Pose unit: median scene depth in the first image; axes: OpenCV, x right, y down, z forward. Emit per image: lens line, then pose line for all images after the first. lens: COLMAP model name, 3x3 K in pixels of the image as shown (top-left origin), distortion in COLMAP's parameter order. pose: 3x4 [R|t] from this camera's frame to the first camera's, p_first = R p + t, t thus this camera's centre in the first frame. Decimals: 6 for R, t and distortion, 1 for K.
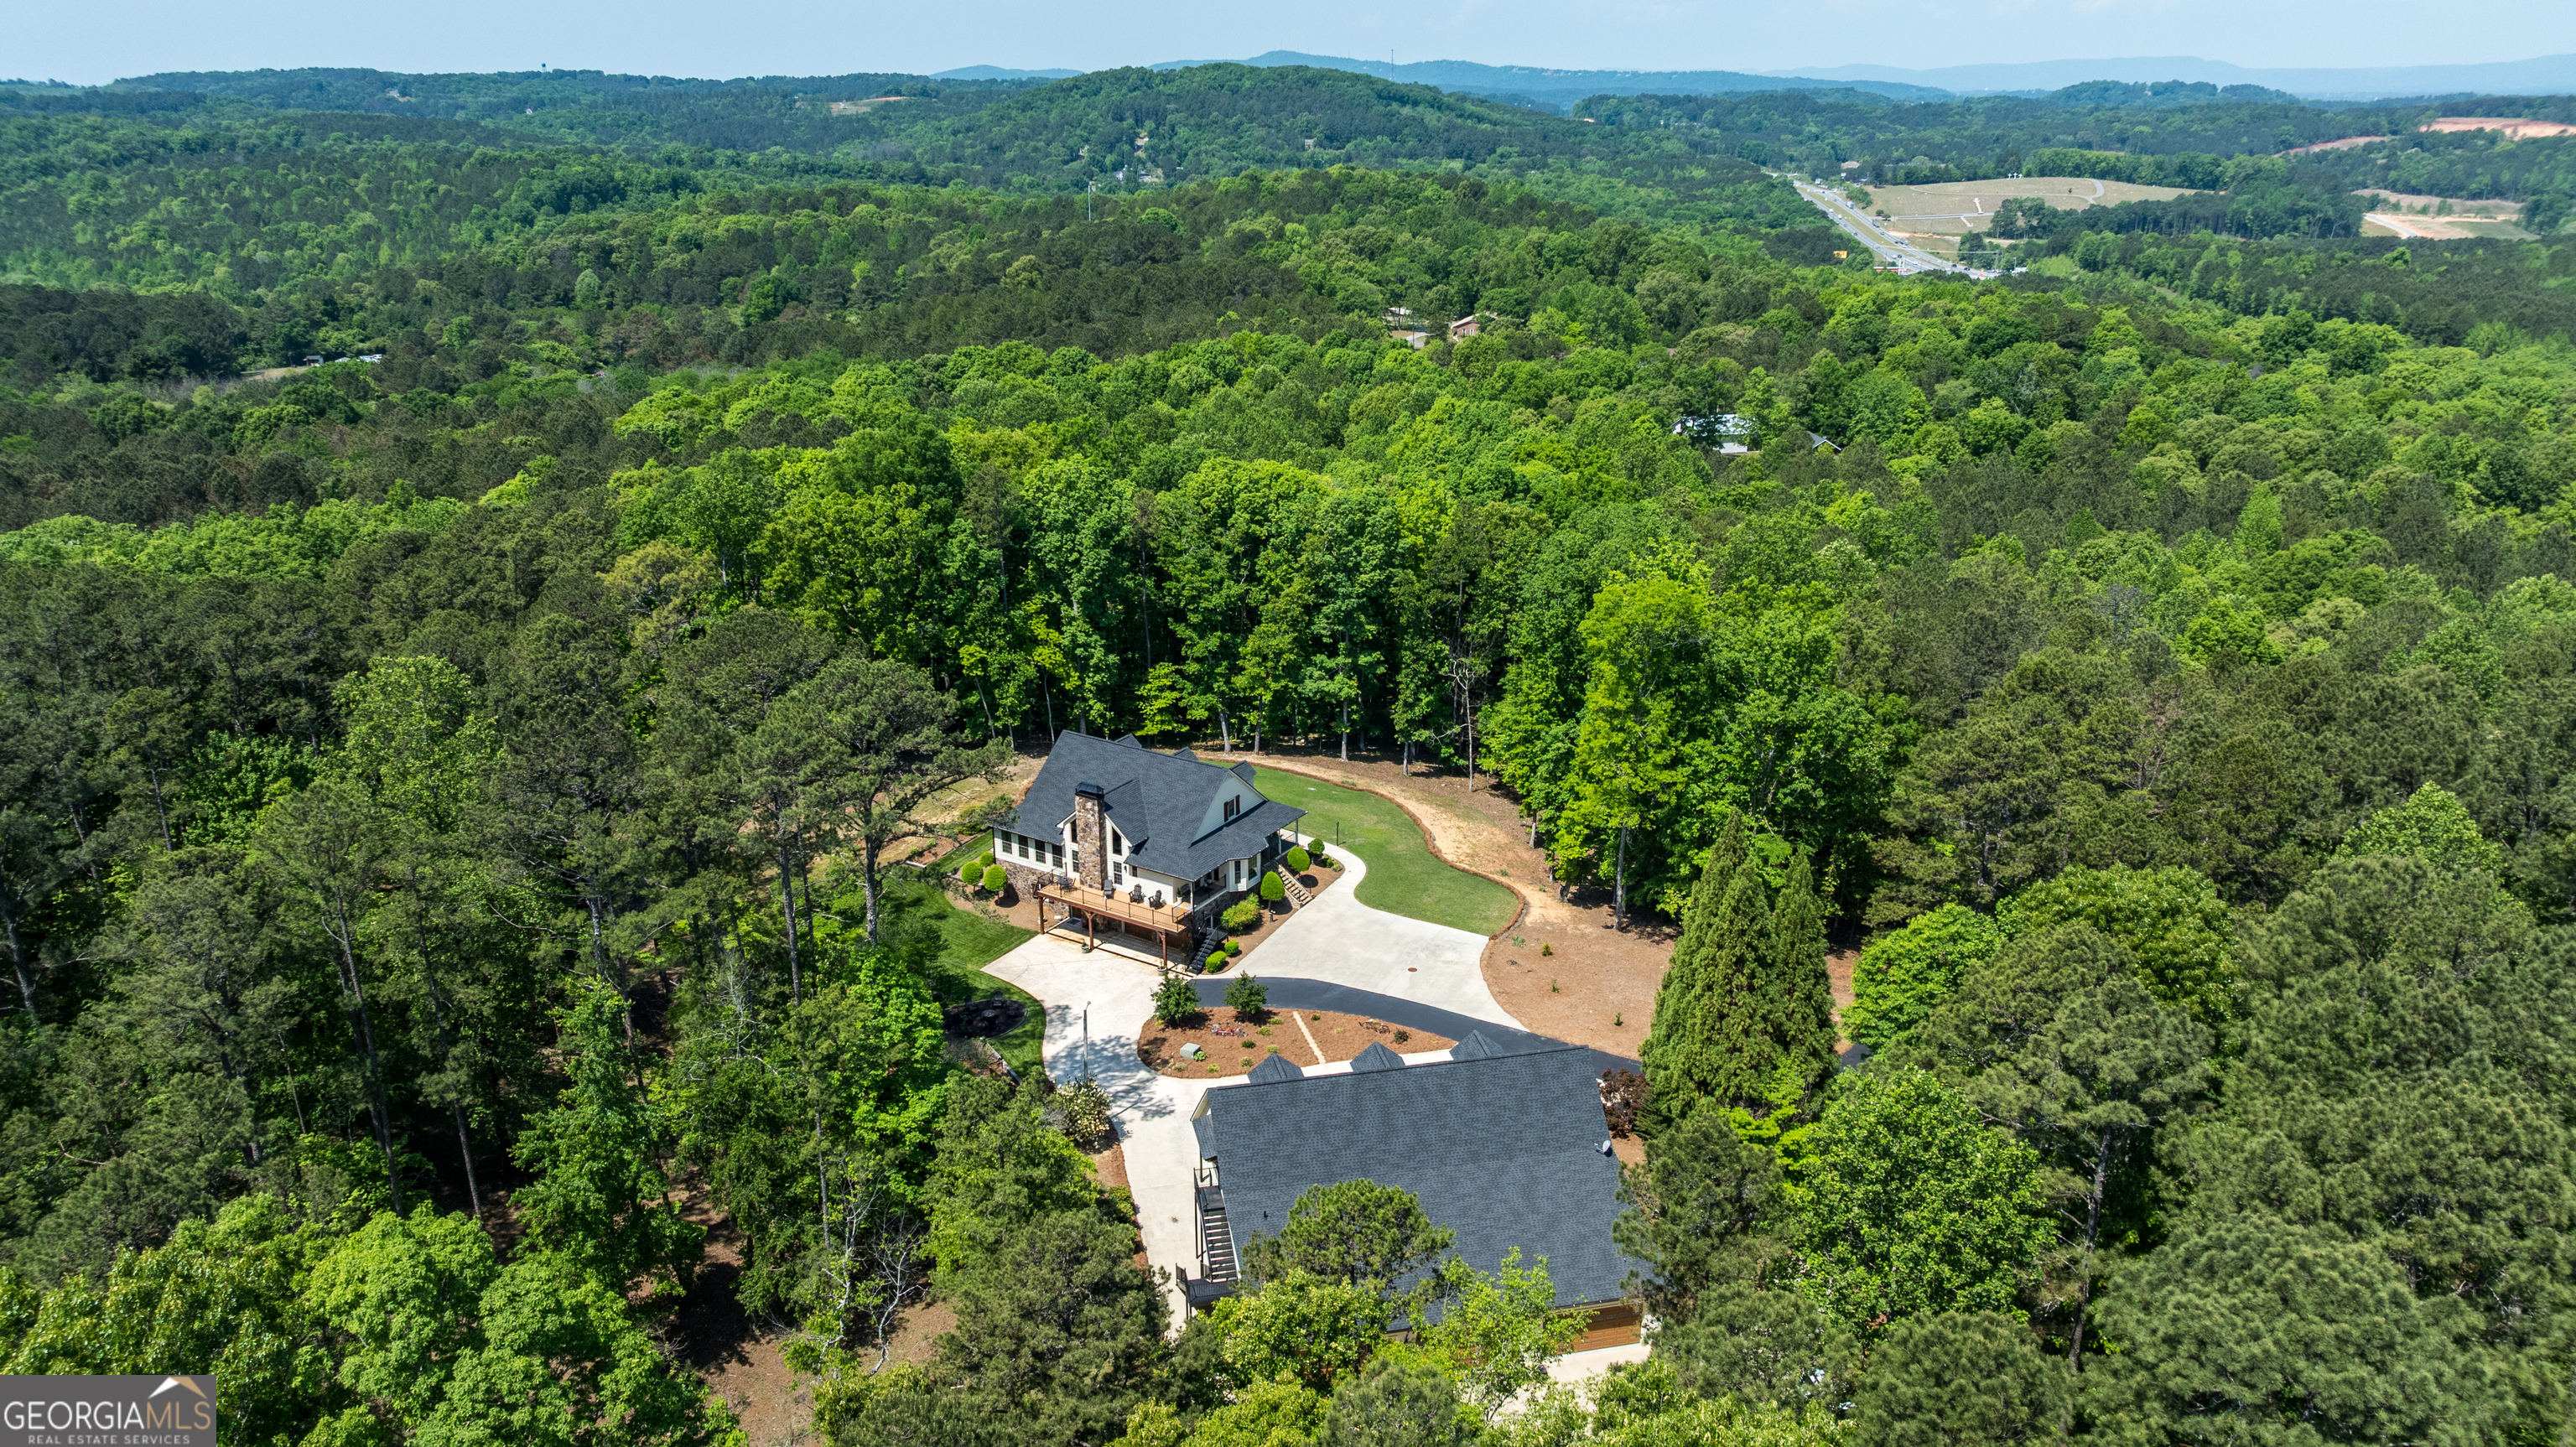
lens RADIAL K [[1811.3, 0, 1288.4], [0, 1811.3, 722.1], [0, 0, 1]] dist [0.004996, -0.003753]
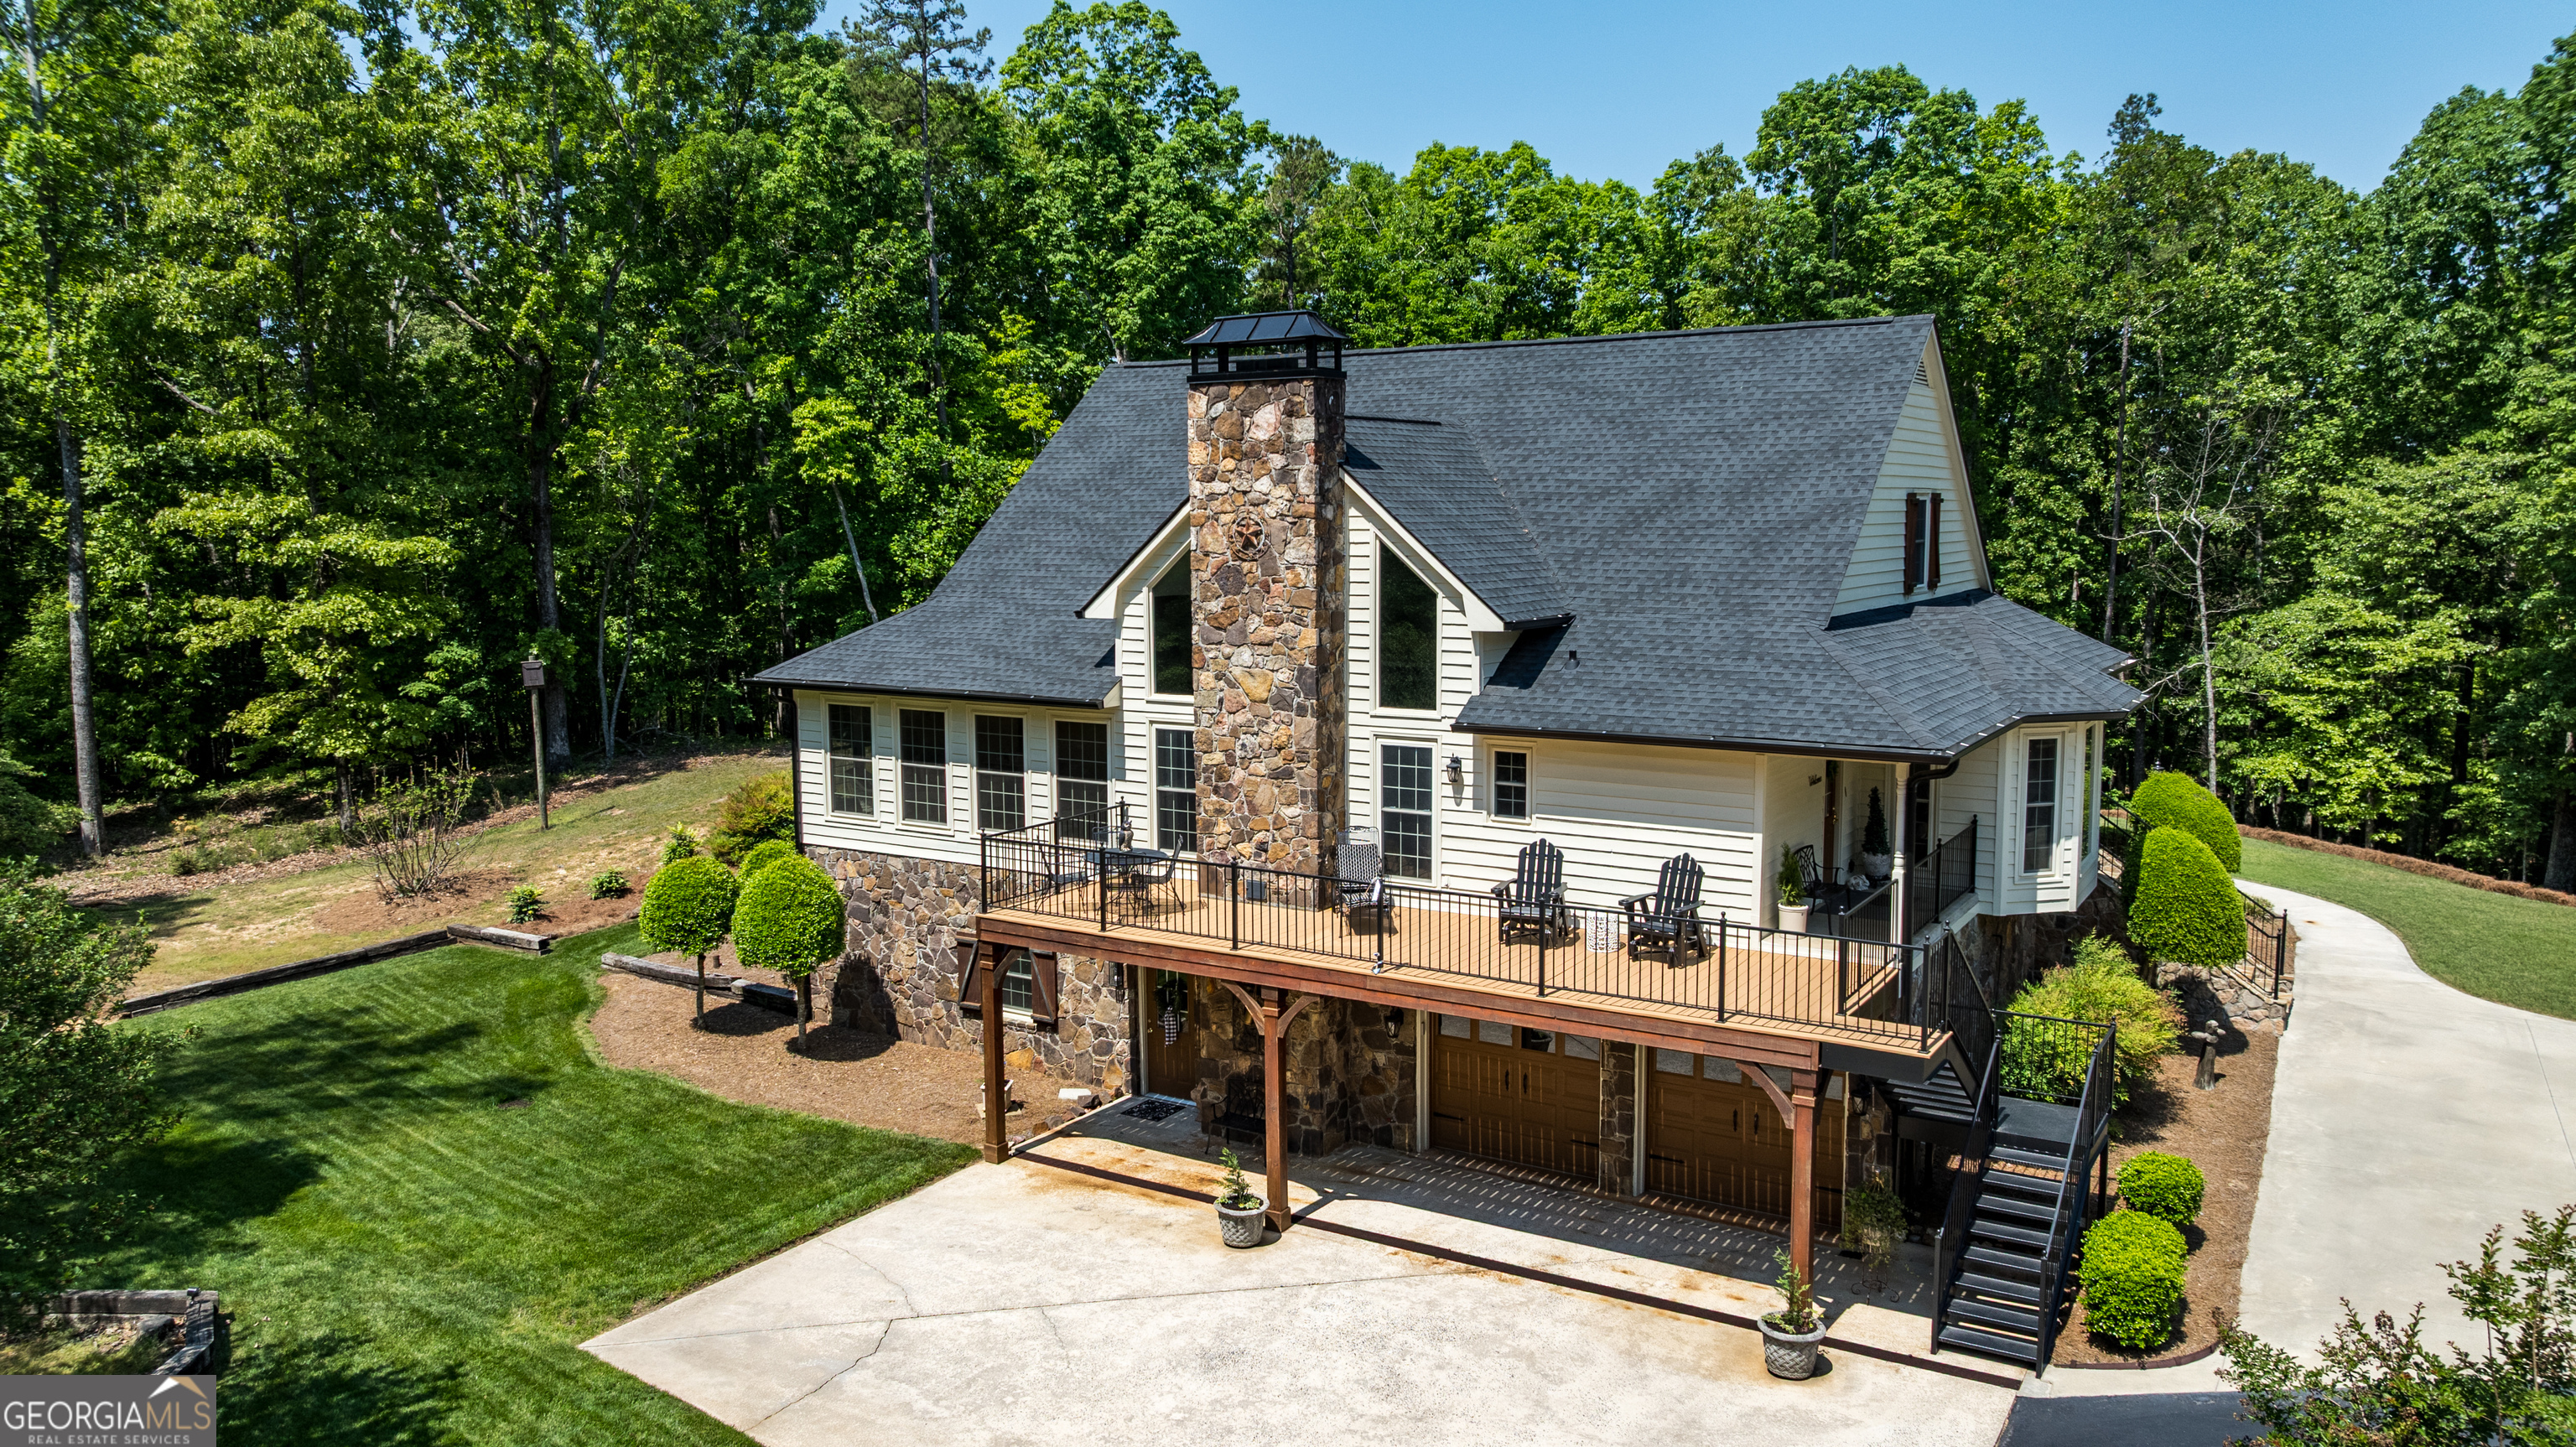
lens RADIAL K [[1811.3, 0, 1285.6], [0, 1811.3, 724.4], [0, 0, 1]] dist [0.004996, -0.003753]
pose [[0.999977, -0.005357, 0.004183, -0.106537], [0.006150, 0.975198, -0.221250, 0.115122], [-0.002893, 0.221271, 0.975208, 0.808390]]
